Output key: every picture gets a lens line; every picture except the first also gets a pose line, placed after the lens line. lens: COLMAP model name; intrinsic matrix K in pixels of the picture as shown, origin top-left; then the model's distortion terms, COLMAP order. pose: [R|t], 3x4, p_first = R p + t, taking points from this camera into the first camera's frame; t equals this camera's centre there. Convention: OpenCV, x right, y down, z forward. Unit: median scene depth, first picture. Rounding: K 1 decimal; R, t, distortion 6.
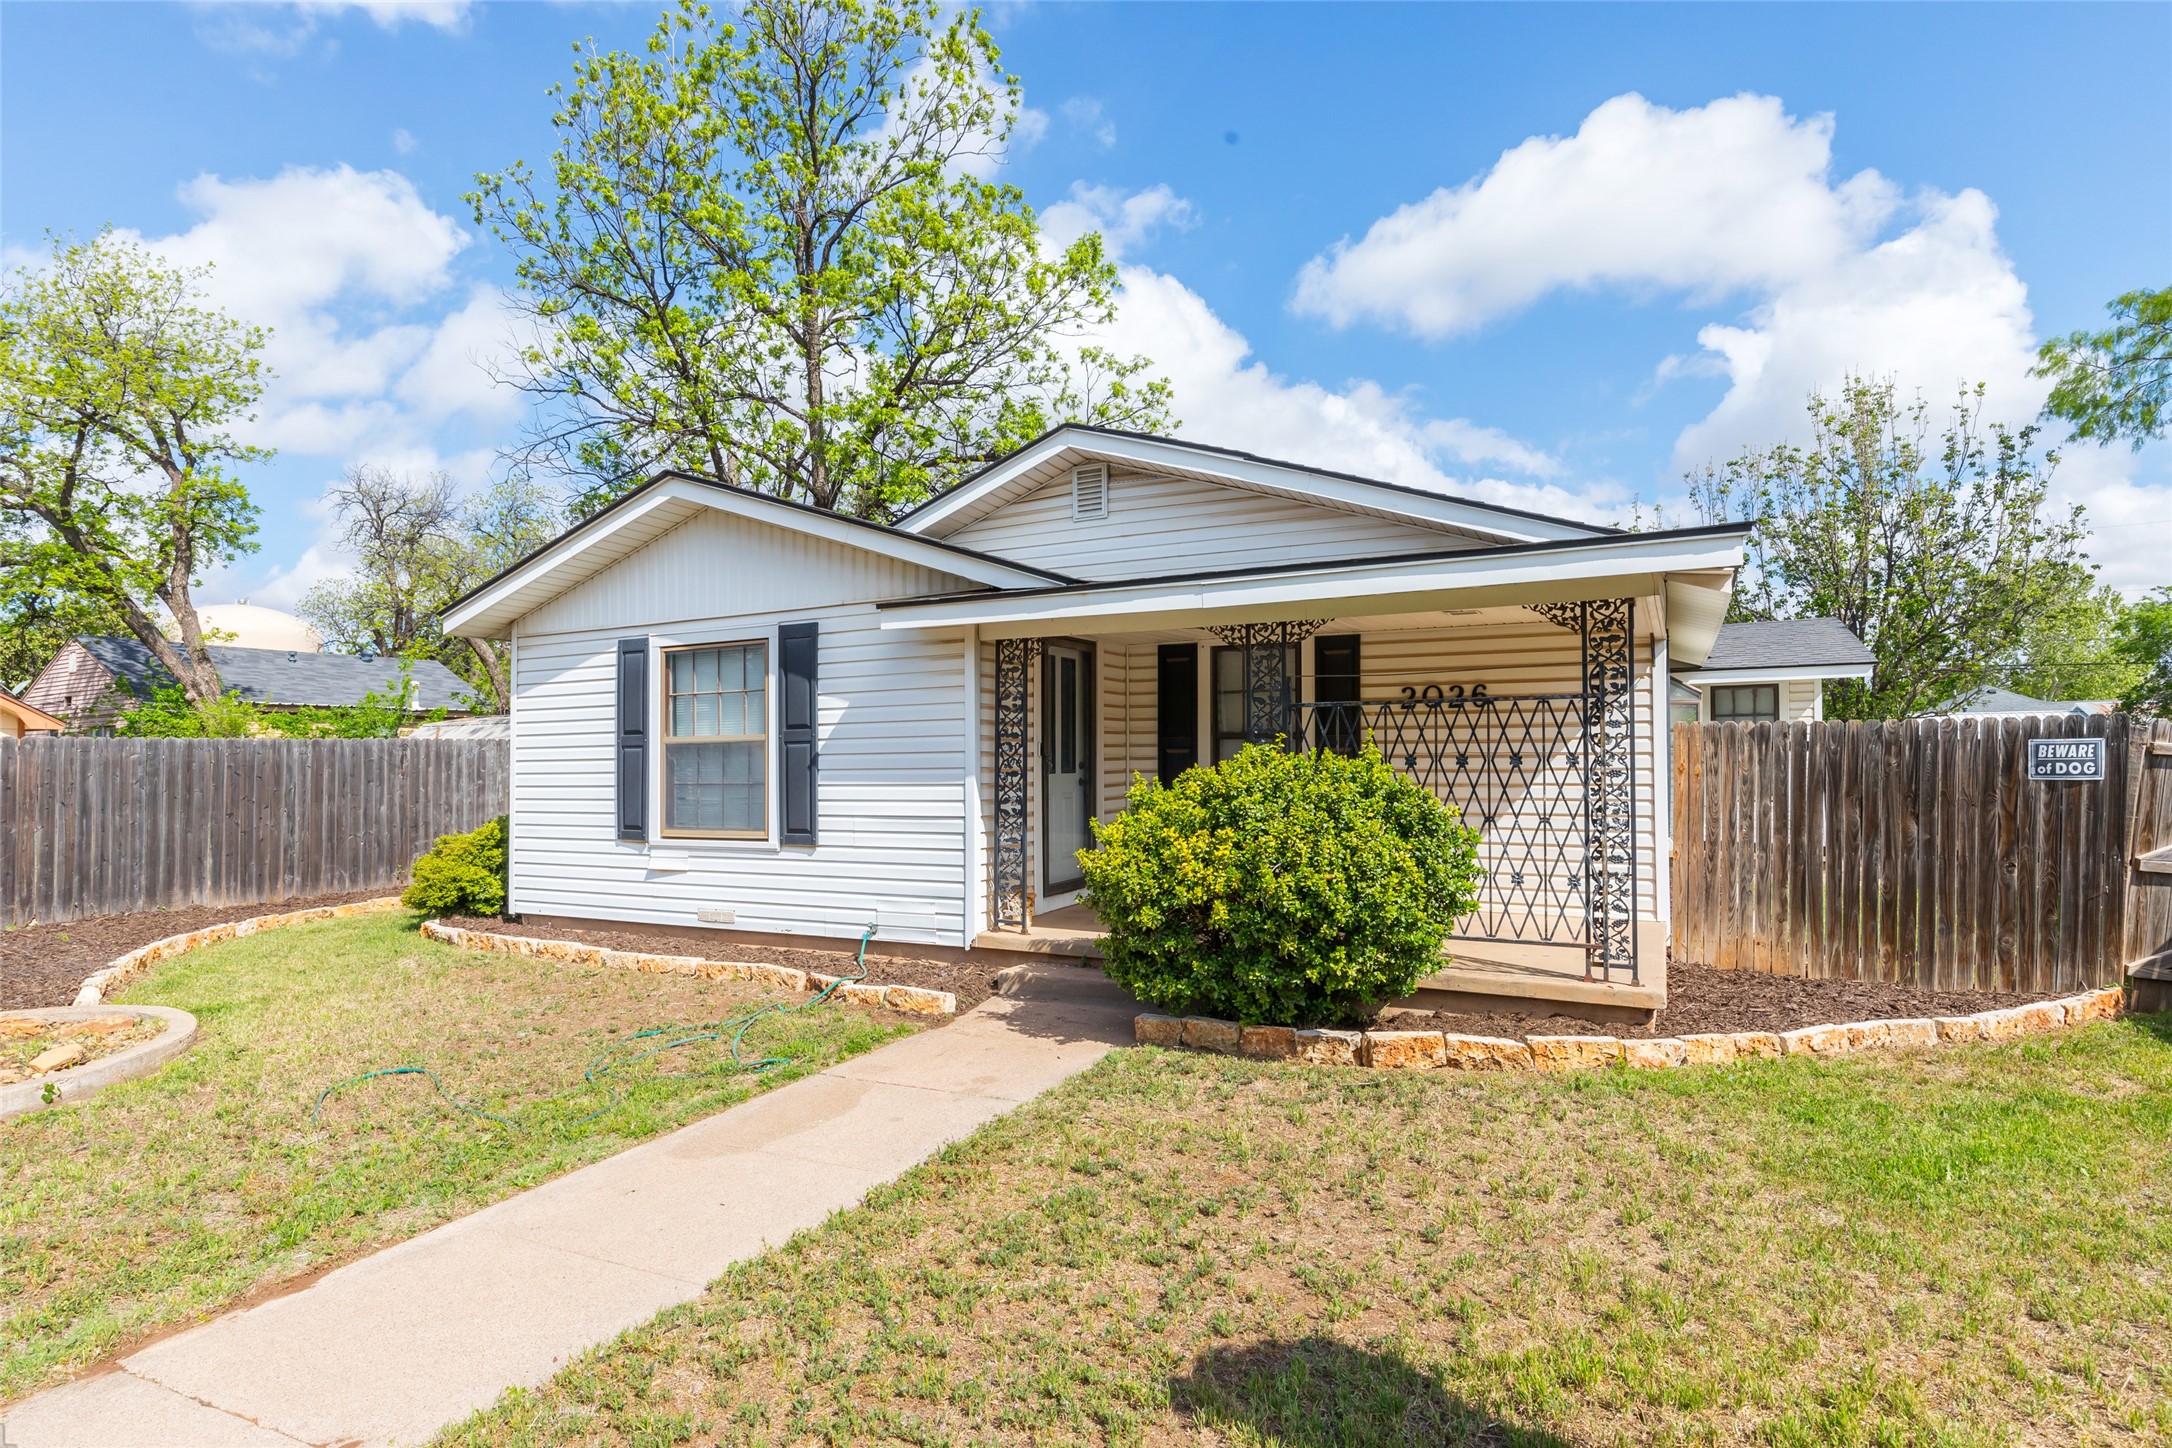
lens RADIAL K [[1177.8, 0, 1079.2], [0, 1177.8, 664.5], [0, 0, 1]] dist [0.000413, 0.000425]
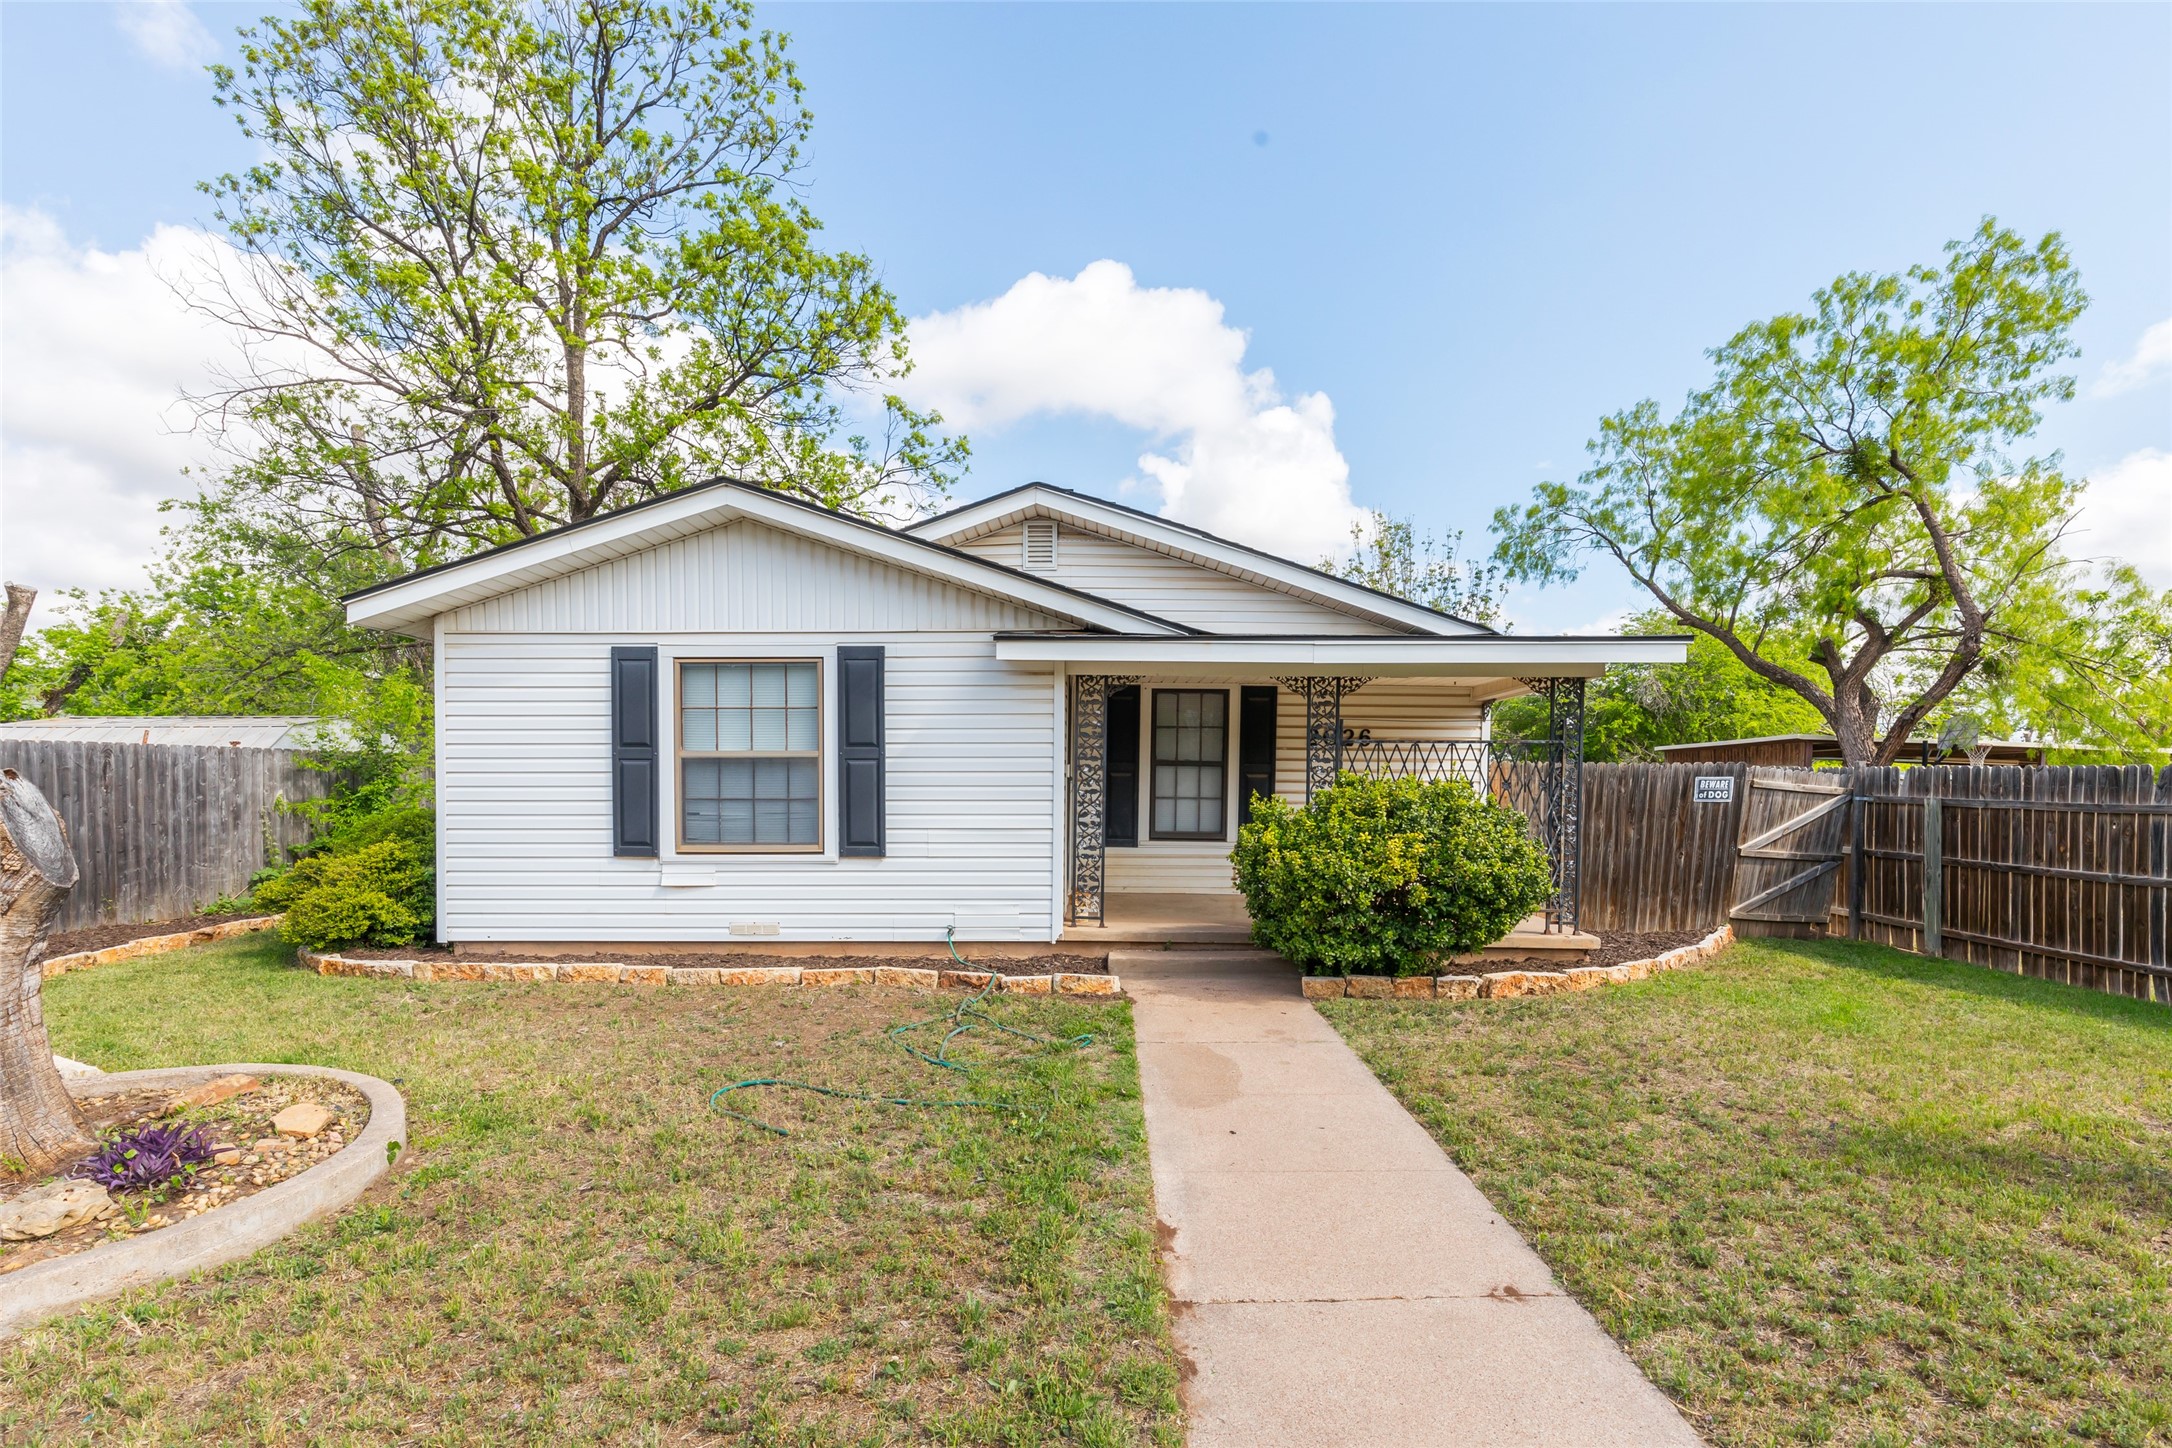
lens RADIAL K [[1039.1, 0, 1176.0], [0, 1039.1, 765.7], [0, 0, 1]] dist [0.012638, 0.000511]
pose [[0.884835, 0.022162, 0.465378, -0.414569], [-0.050082, 0.997605, 0.047715, 0.013188], [-0.463206, -0.065527, 0.883825, 0.052192]]
